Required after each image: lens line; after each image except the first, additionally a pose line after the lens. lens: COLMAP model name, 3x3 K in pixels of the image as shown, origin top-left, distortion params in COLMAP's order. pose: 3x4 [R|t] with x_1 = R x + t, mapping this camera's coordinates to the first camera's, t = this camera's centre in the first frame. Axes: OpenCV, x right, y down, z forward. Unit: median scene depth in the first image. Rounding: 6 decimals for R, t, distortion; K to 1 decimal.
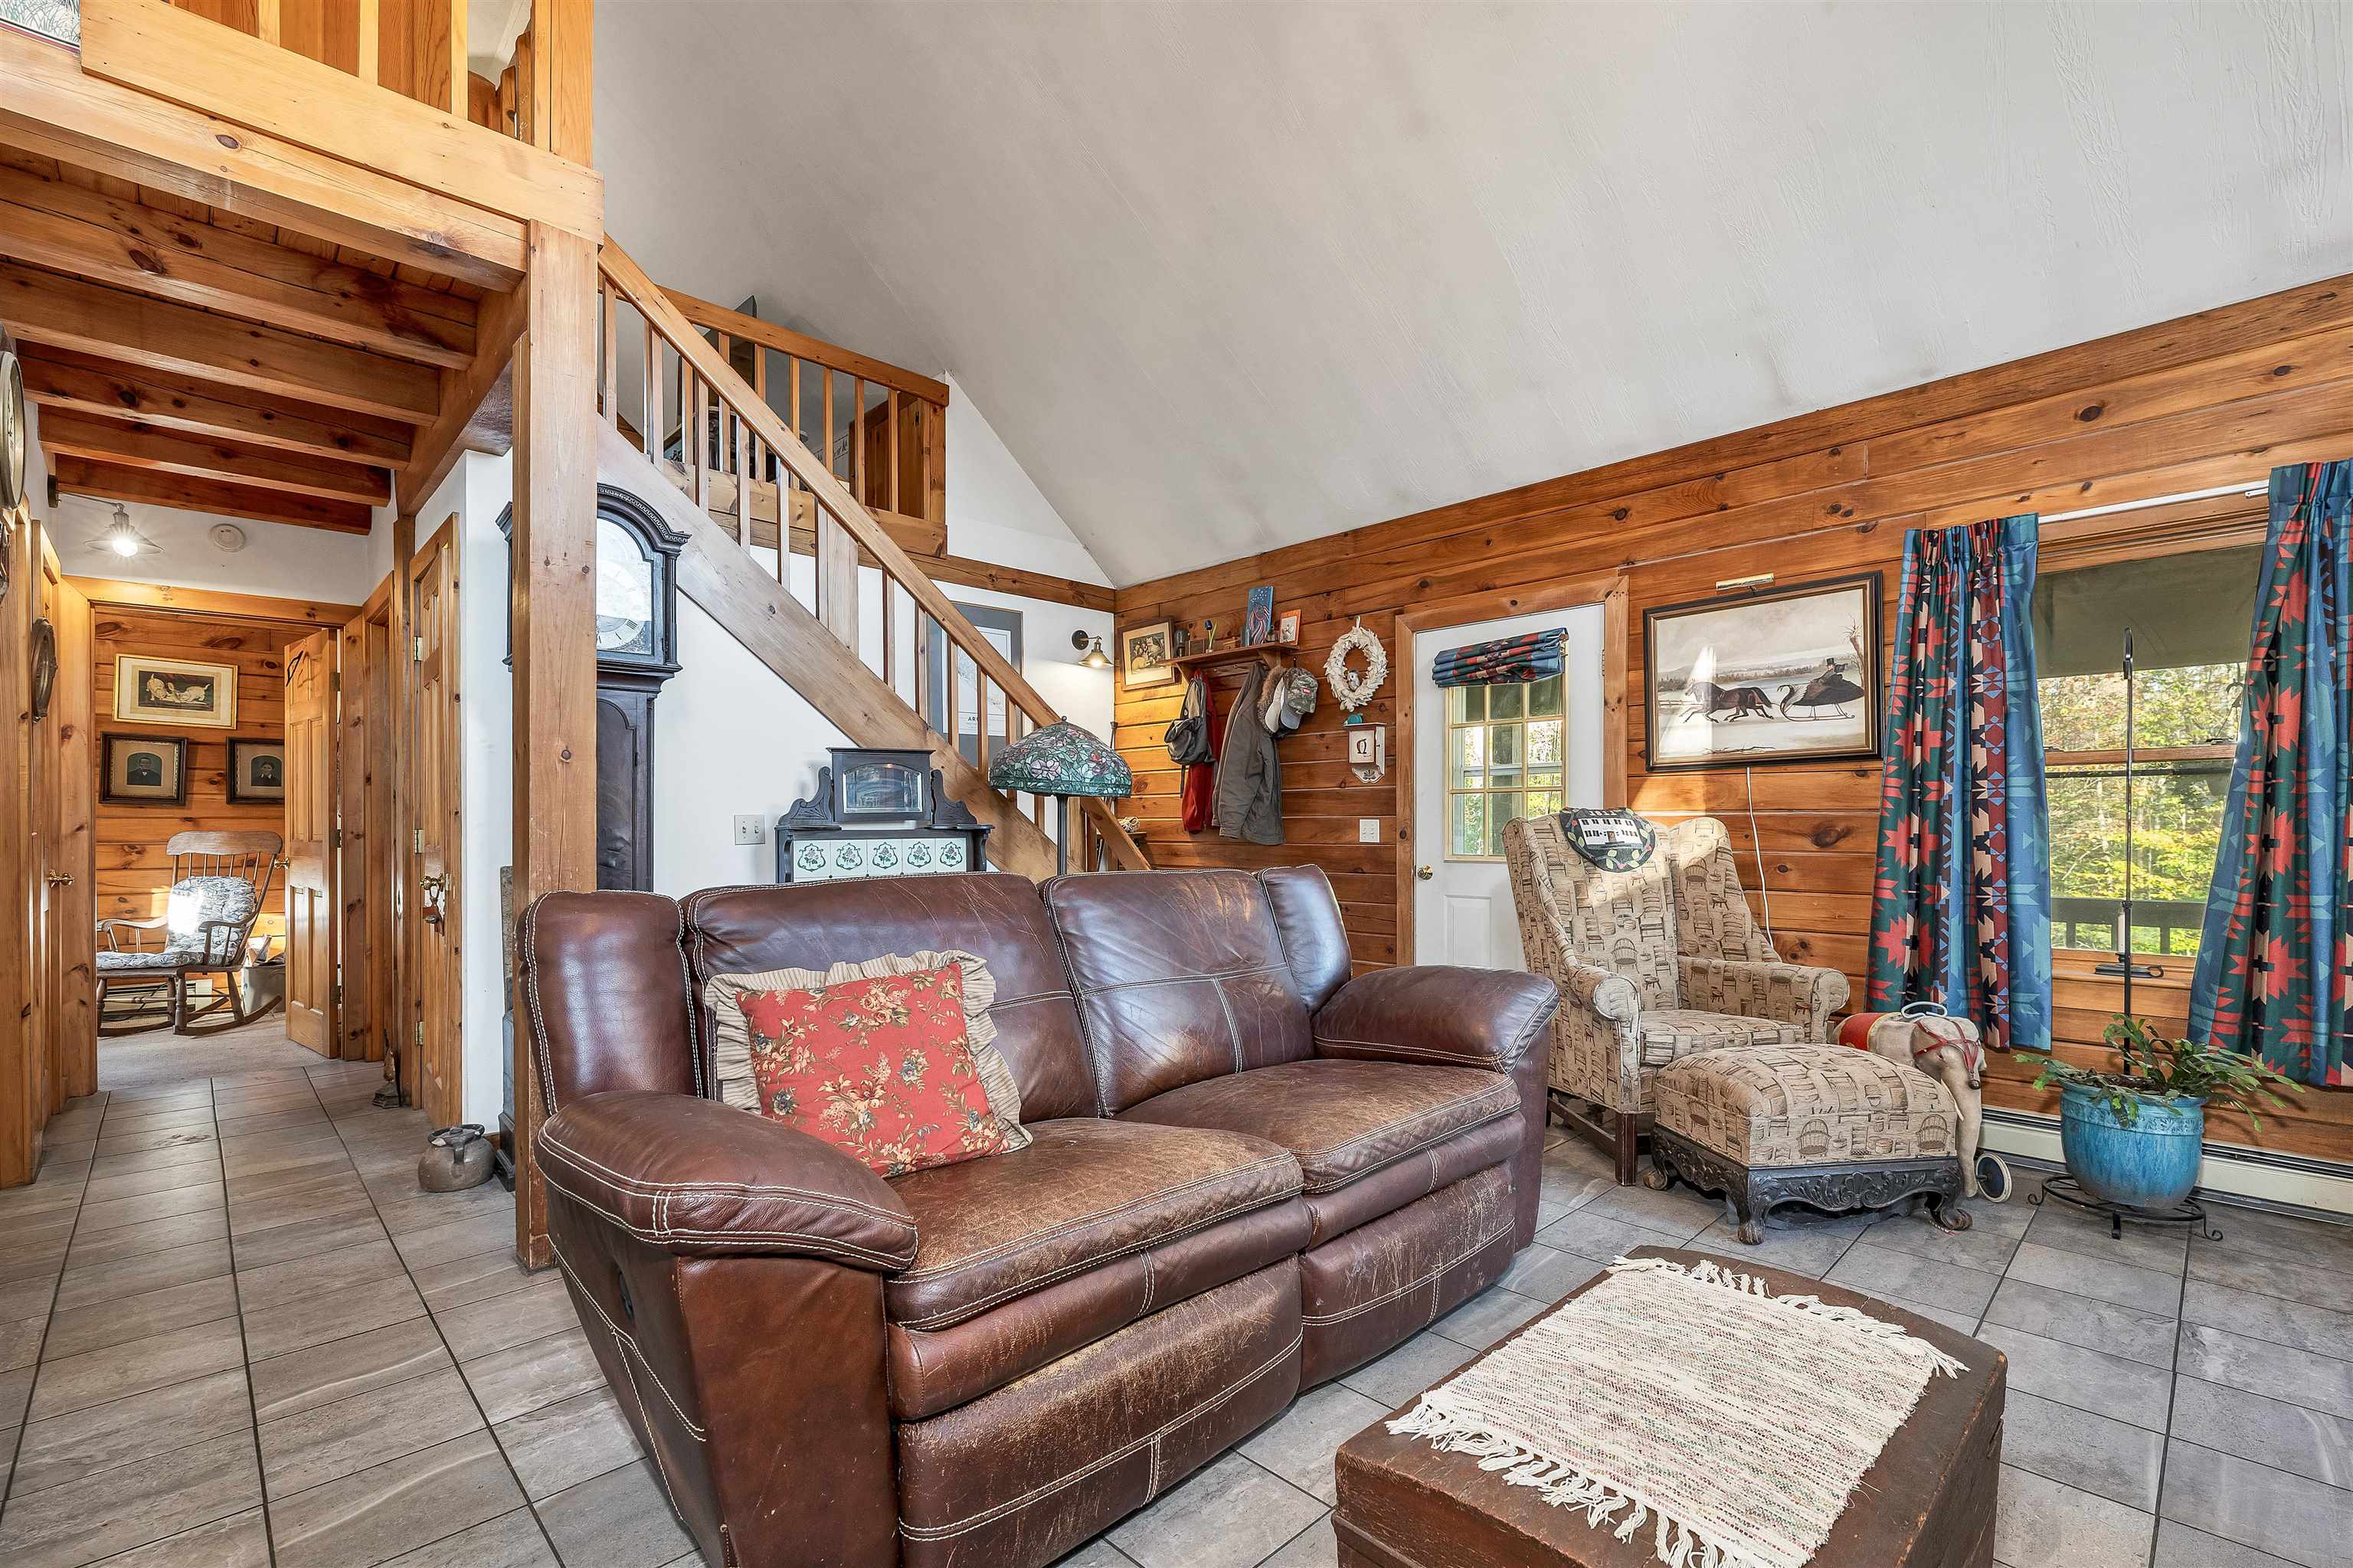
lens RADIAL K [[1042.2, 0, 1168.5], [0, 1042.2, 833.3], [0, 0, 1]] dist [0.002661, 0.001133]
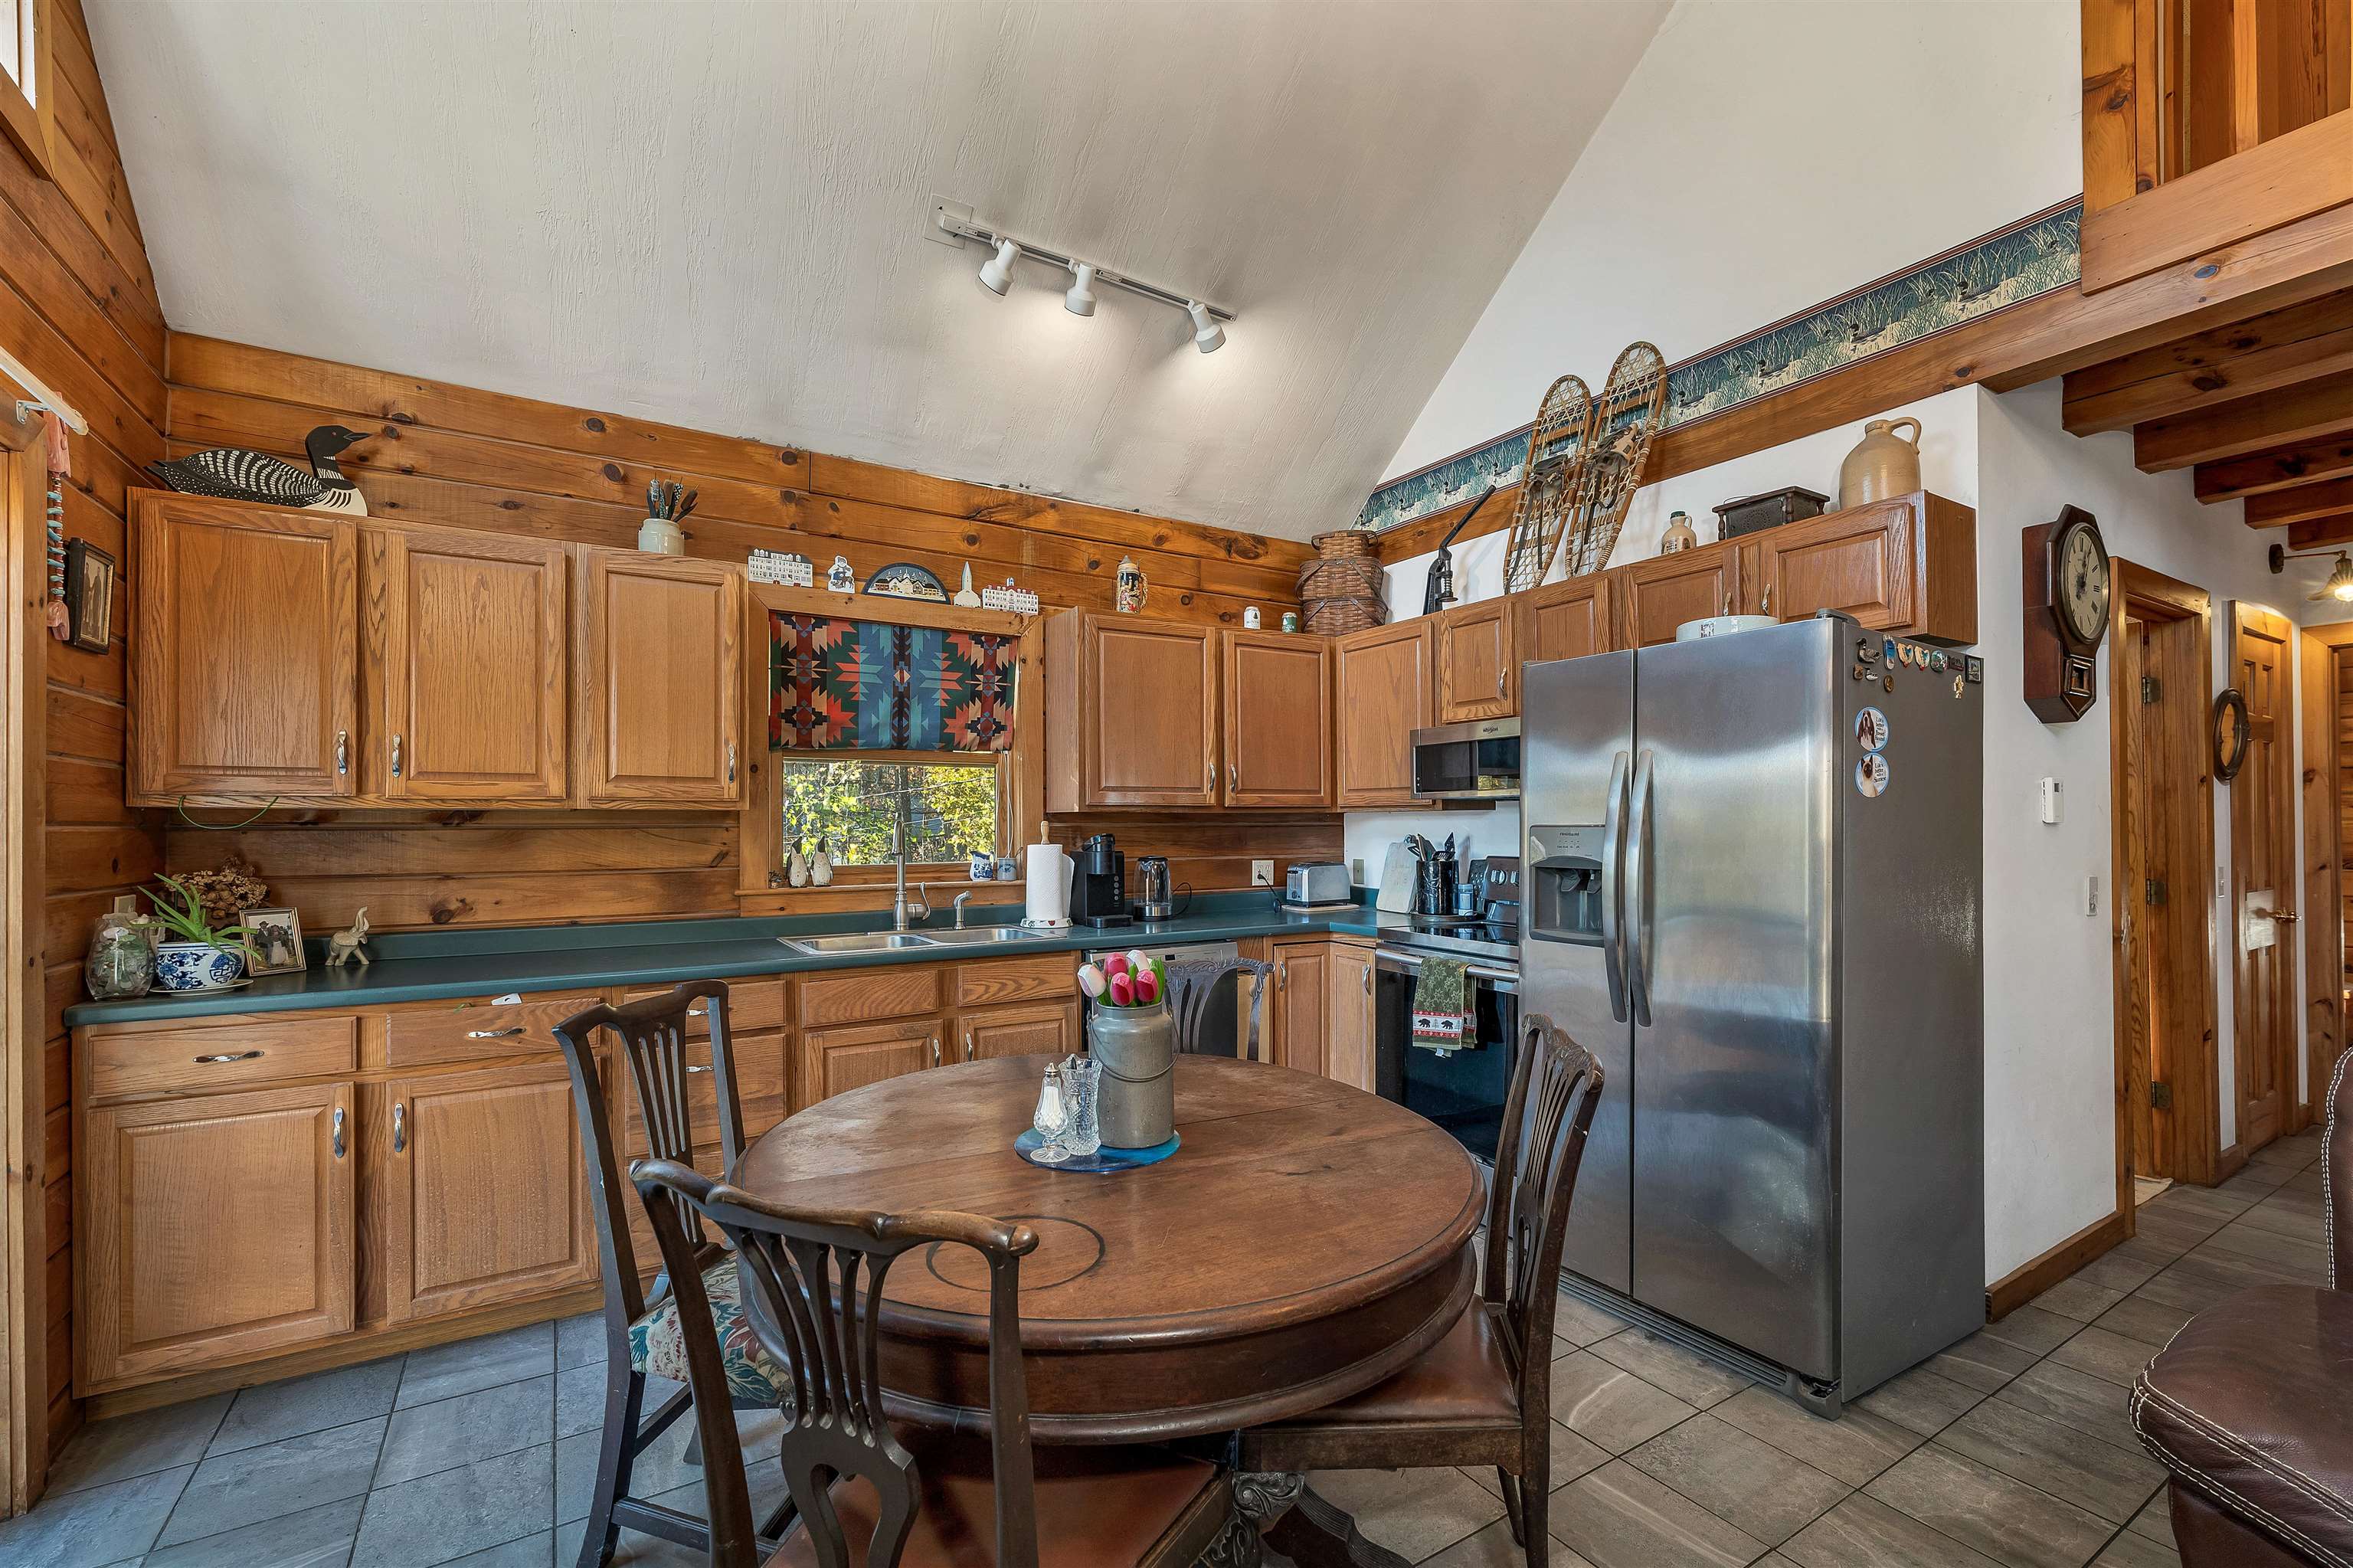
lens RADIAL K [[978.3, 0, 1163.0], [0, 978.3, 816.9], [0, 0, 1]] dist [-0.001745, 0.001056]
pose [[-0.219302, -0.006366, -0.975636, 0.174738], [-0.002159, 0.999979, -0.006040, -0.050740], [0.975655, 0.000782, -0.219312, 0.096693]]
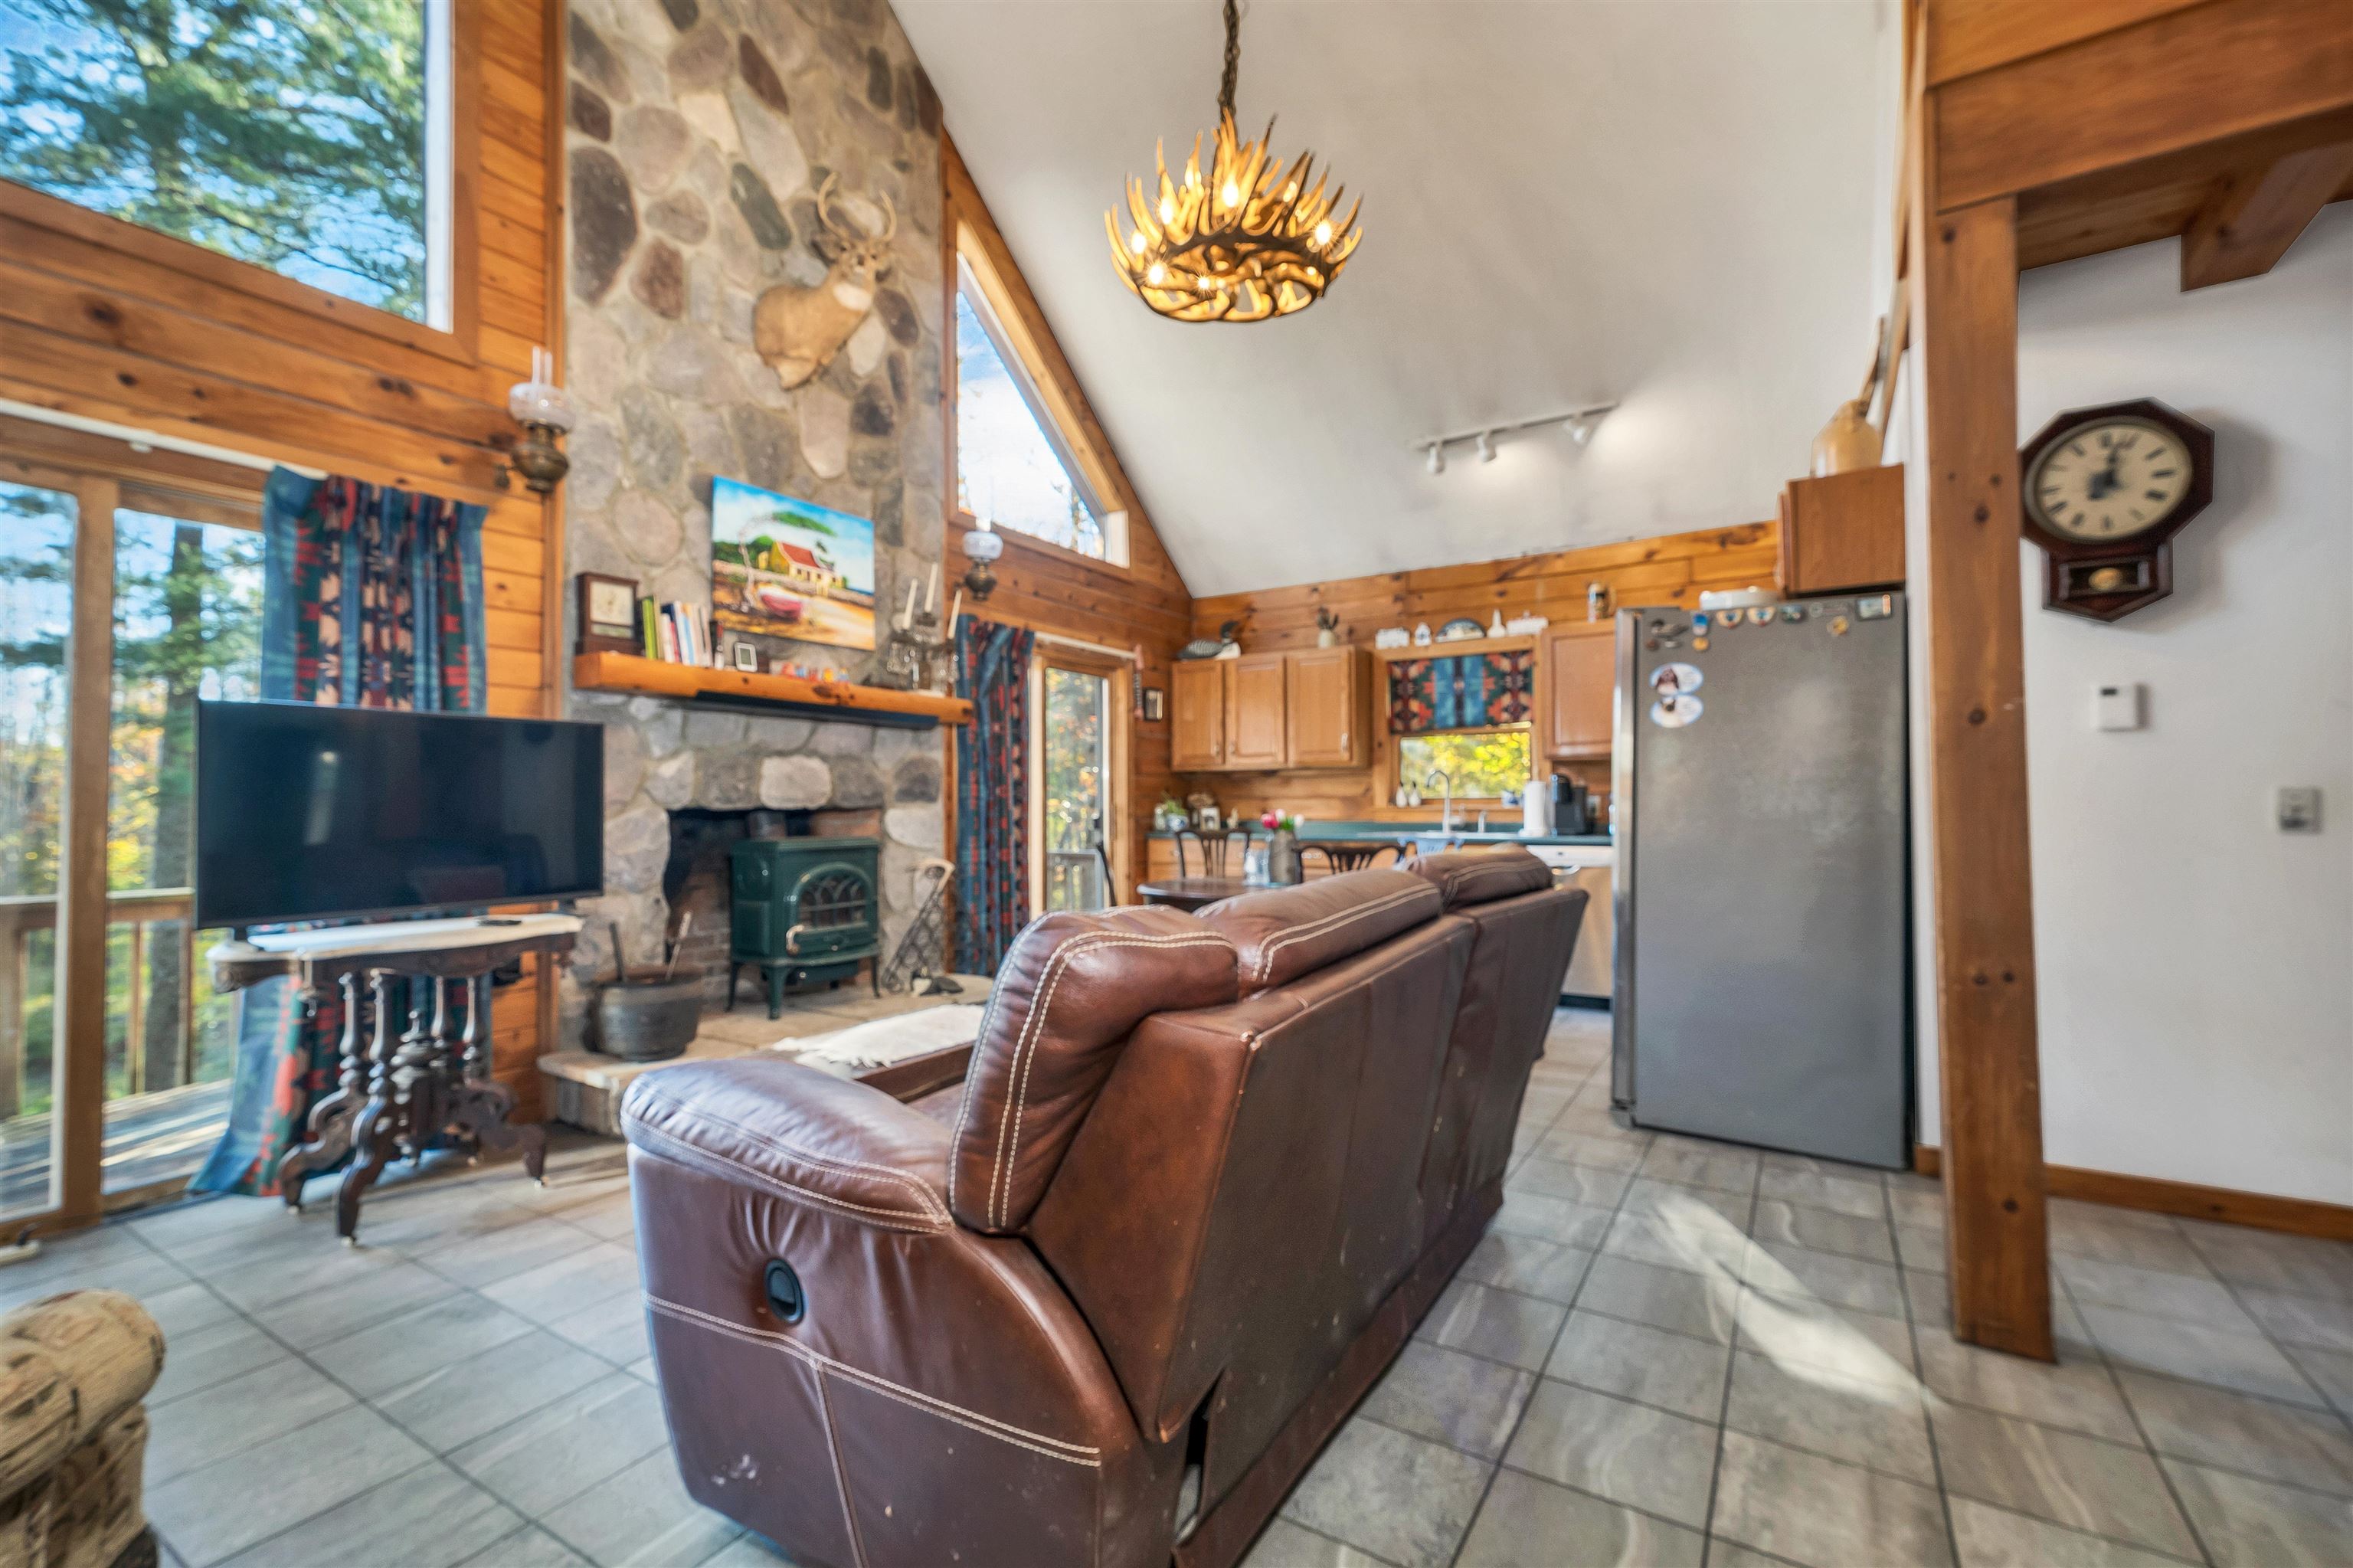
lens RADIAL K [[978.3, 0, 1186.9], [0, 978.3, 782.9], [0, 0, 1]] dist [-0.001745, 0.001056]
pose [[-0.971474, 0.001383, -0.237140, 0.129372], [0.005444, 0.999849, -0.016473, -0.008413], [0.237082, -0.017294, -0.971336, 1.060919]]
